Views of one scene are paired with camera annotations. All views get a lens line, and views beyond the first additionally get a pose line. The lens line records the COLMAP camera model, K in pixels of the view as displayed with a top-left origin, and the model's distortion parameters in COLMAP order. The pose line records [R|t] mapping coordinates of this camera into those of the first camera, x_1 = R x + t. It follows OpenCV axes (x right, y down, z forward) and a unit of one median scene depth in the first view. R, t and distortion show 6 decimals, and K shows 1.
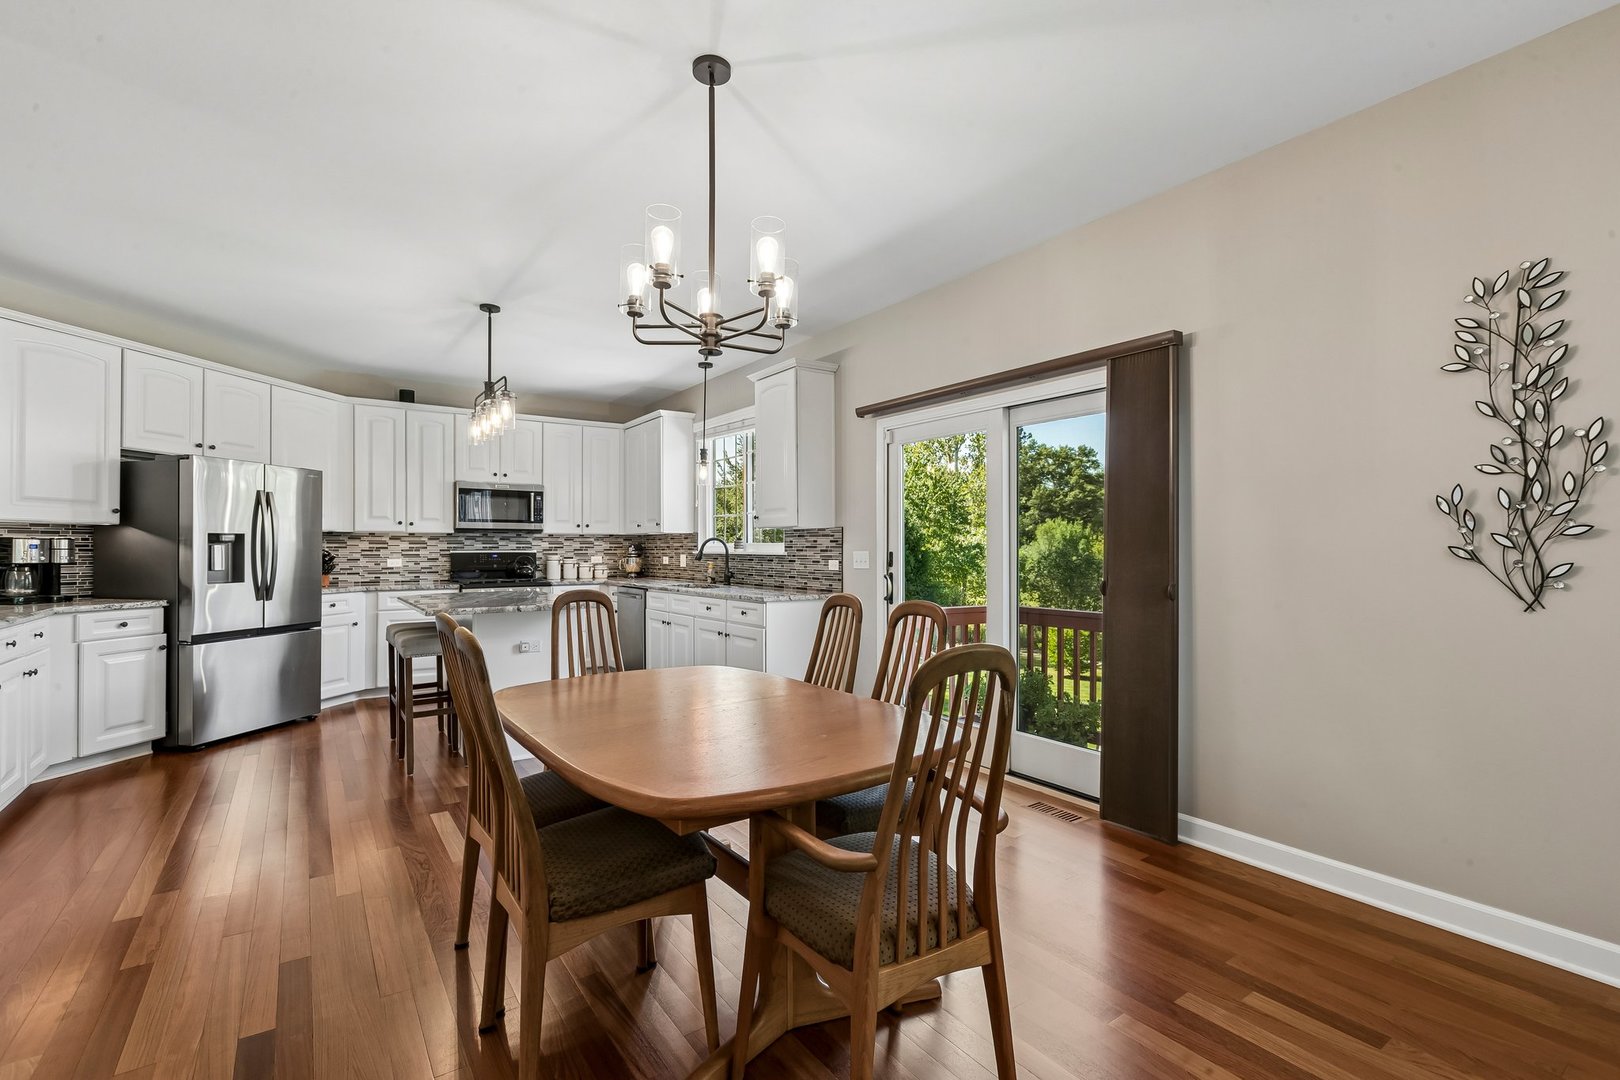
lens RADIAL K [[736.7, 0, 796.1], [0, 736.7, 538.1], [0, 0, 1]] dist [0.007721, -0.003682]
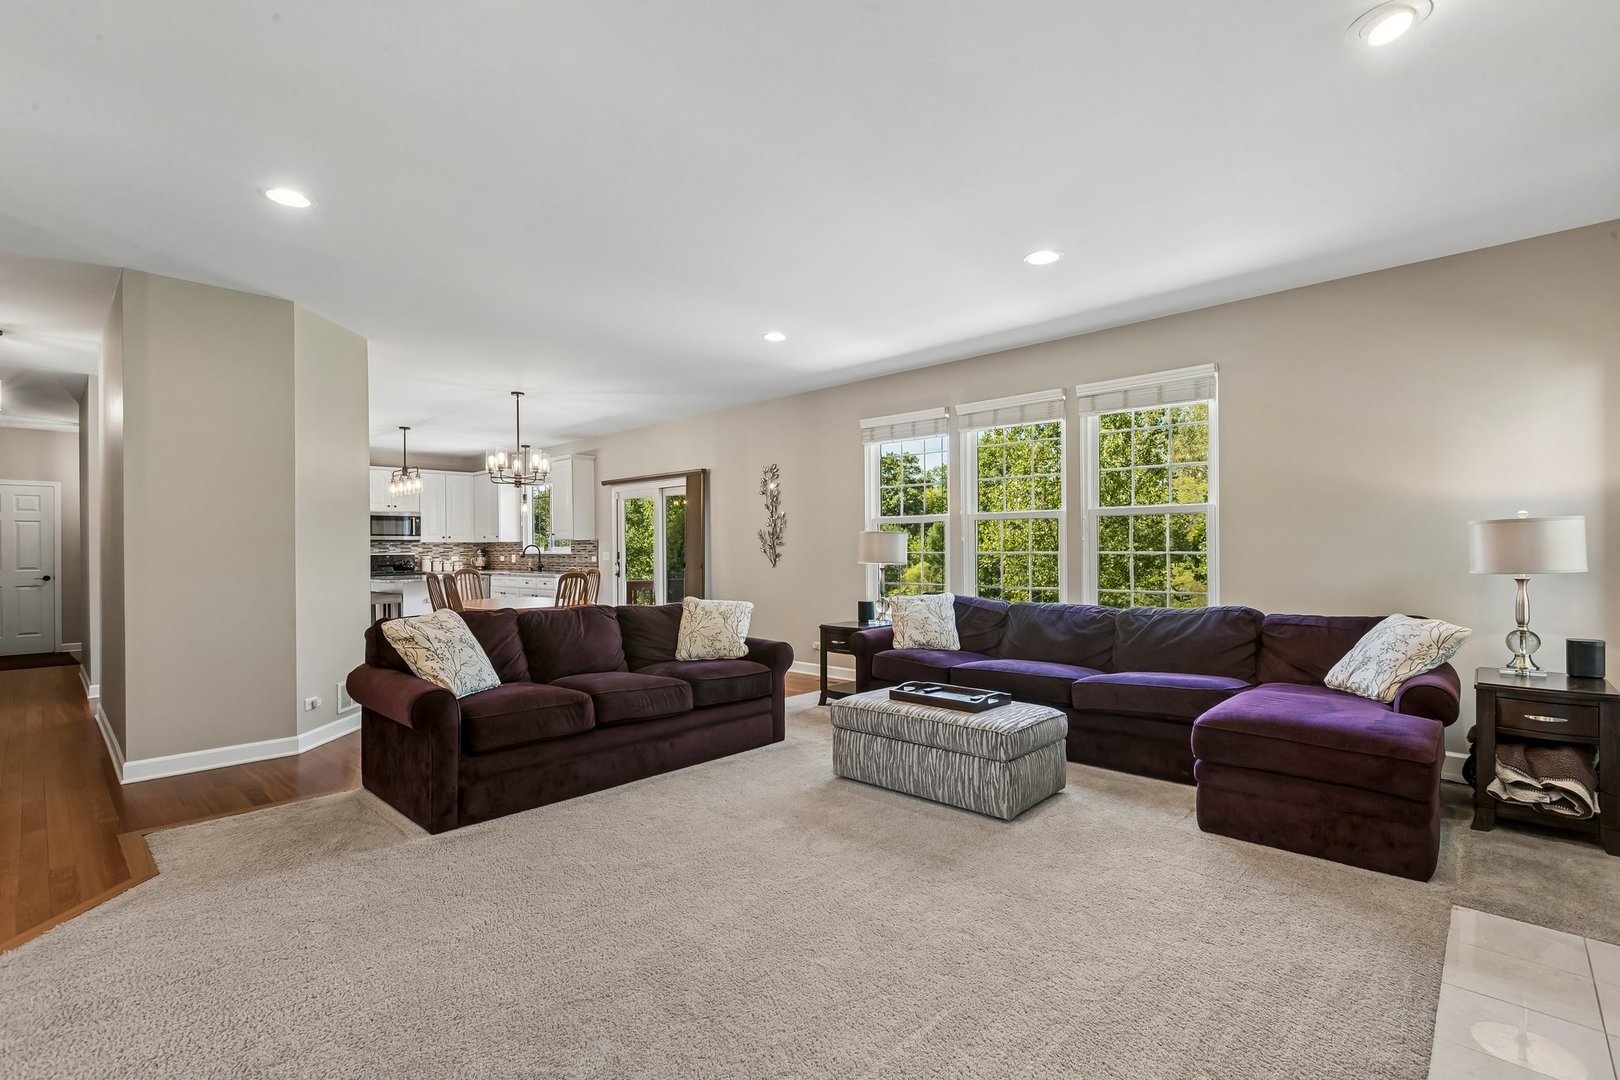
lens RADIAL K [[736.7, 0, 798.8], [0, 736.7, 547.7], [0, 0, 1]] dist [0.007721, -0.003682]
pose [[0.978037, -0.008524, 0.208258, 0.134779], [0.005972, 0.999899, 0.012881, -0.011370], [-0.208346, -0.011355, 0.977989, -0.788452]]
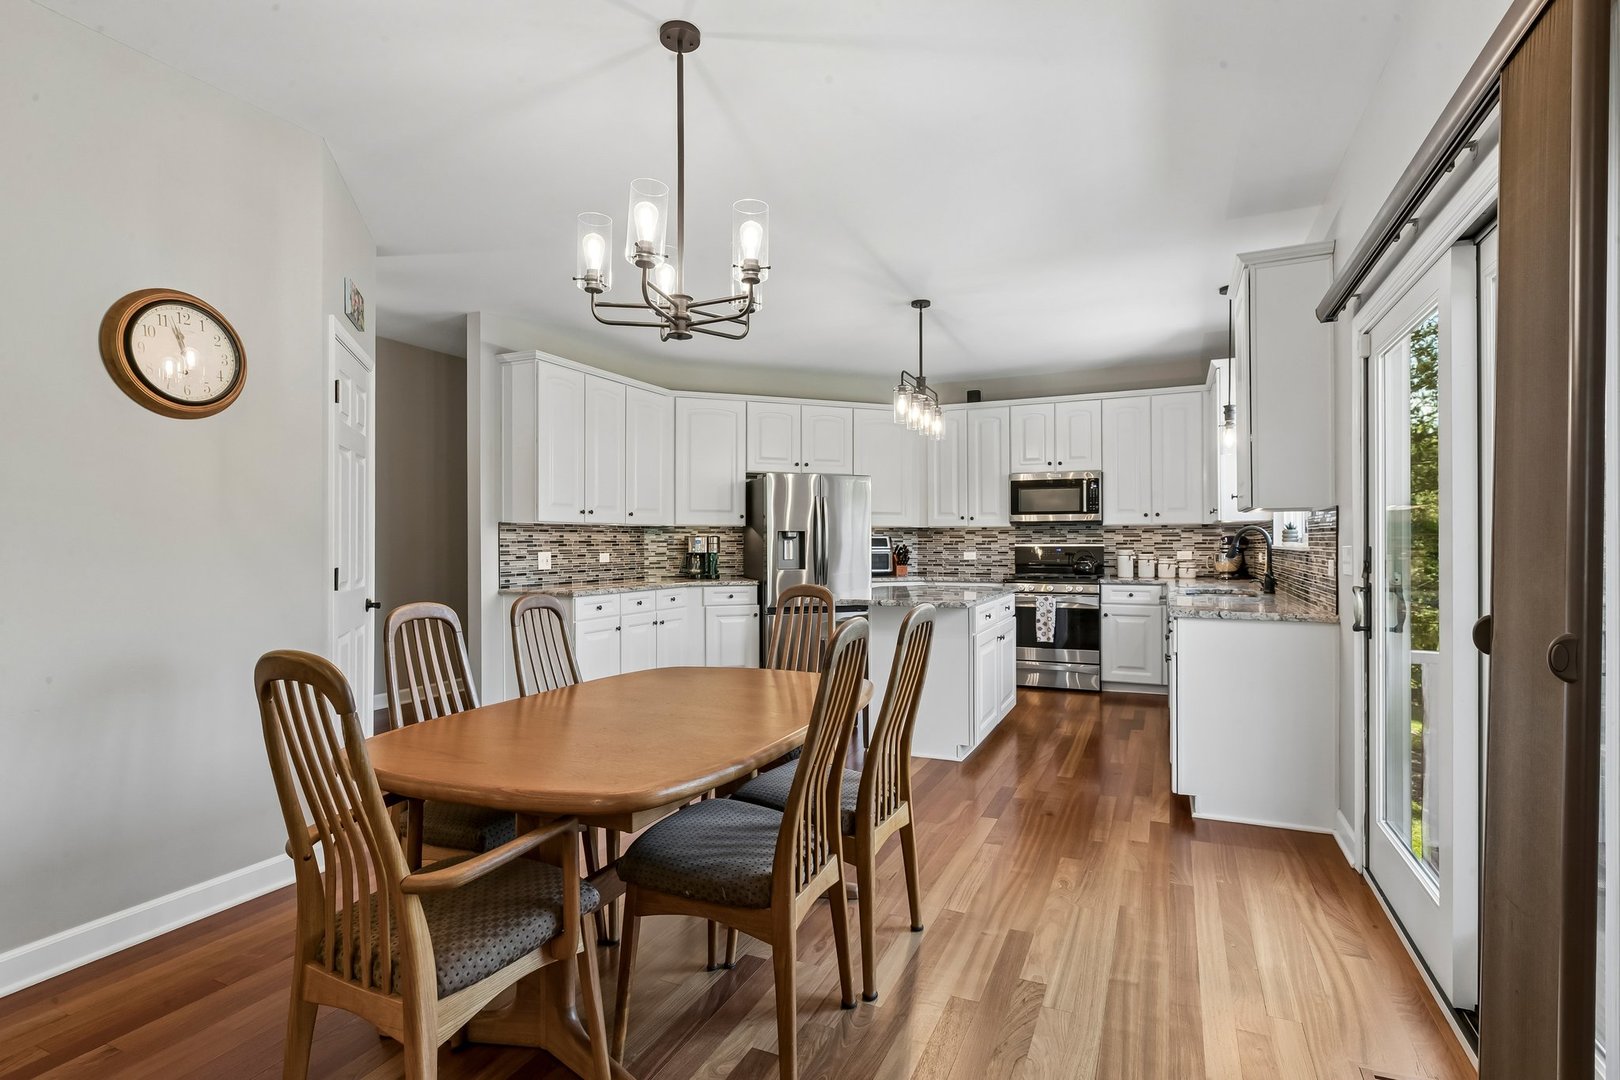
lens RADIAL K [[788.6, 0, 803.5], [0, 788.6, 549.3], [0, 0, 1]] dist [0.003160, -0.000305]
pose [[0.523600, 0.004985, -0.851950, 0.297746], [0.014855, 0.999777, 0.014980, 0.003512], [0.851835, -0.020499, 0.523409, 0.207723]]
